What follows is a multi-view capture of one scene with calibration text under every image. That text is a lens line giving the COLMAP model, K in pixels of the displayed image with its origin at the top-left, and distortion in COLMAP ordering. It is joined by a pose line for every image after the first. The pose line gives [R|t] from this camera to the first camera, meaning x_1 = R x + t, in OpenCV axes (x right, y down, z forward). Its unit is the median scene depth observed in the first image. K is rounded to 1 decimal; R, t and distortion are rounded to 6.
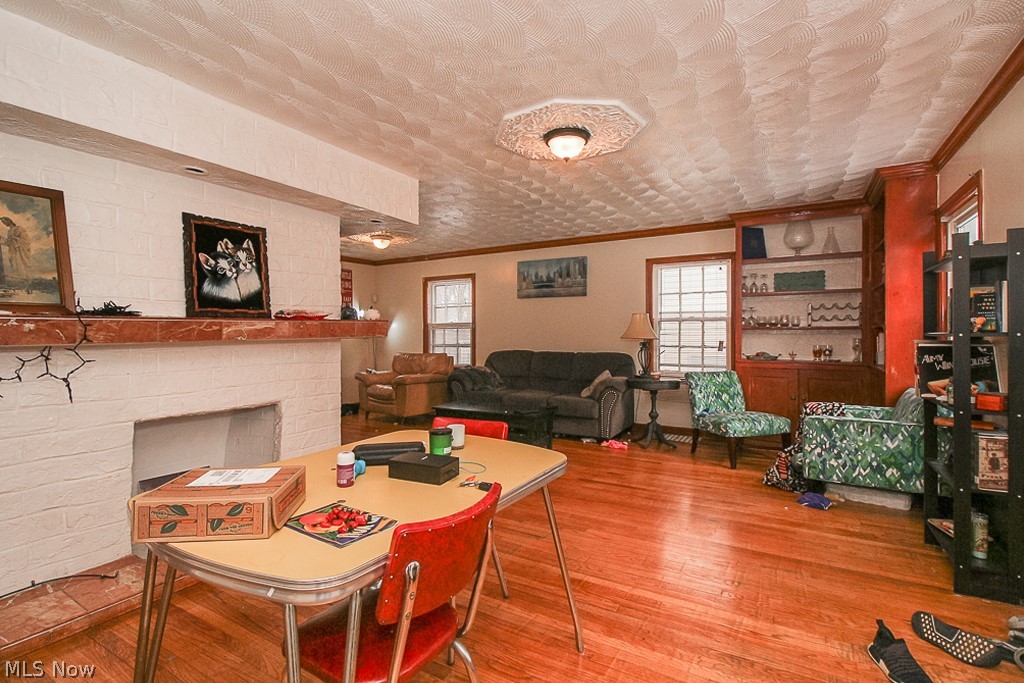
lens RADIAL K [[481.2, 0, 508.7], [0, 481.2, 336.4], [0, 0, 1]] dist [0.007419, -0.005693]
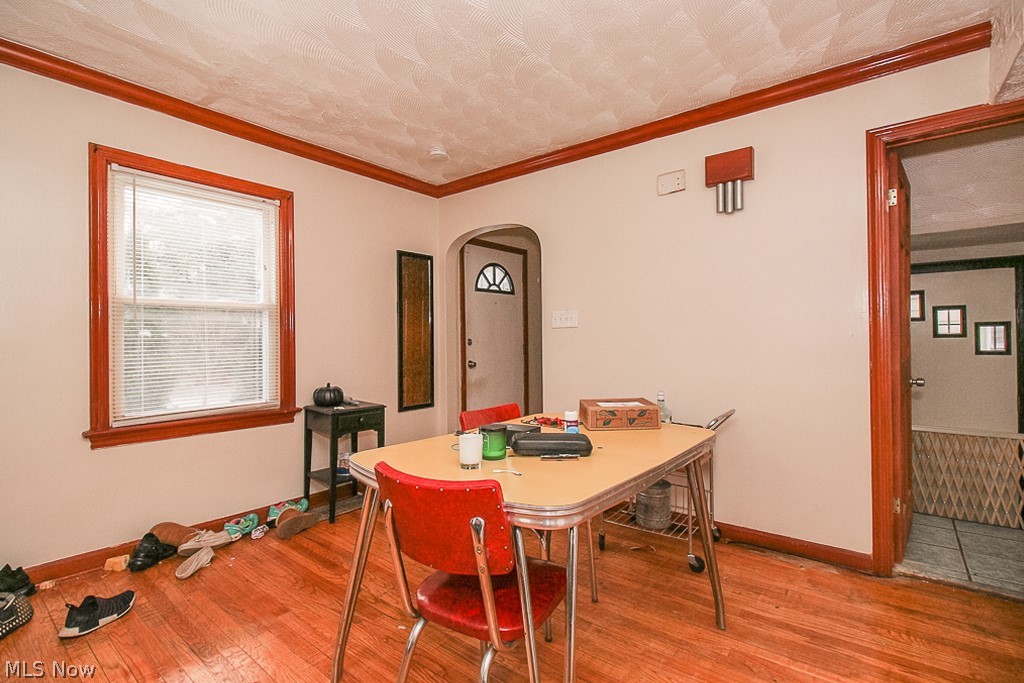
lens RADIAL K [[481.2, 0, 510.1], [0, 481.2, 339.3], [0, 0, 1]] dist [0.007419, -0.005693]
pose [[-0.991043, 0.013040, 0.132905, -0.104185], [0.013713, 0.999897, 0.004150, 0.013486], [-0.132837, 0.005936, -0.991120, 0.662574]]
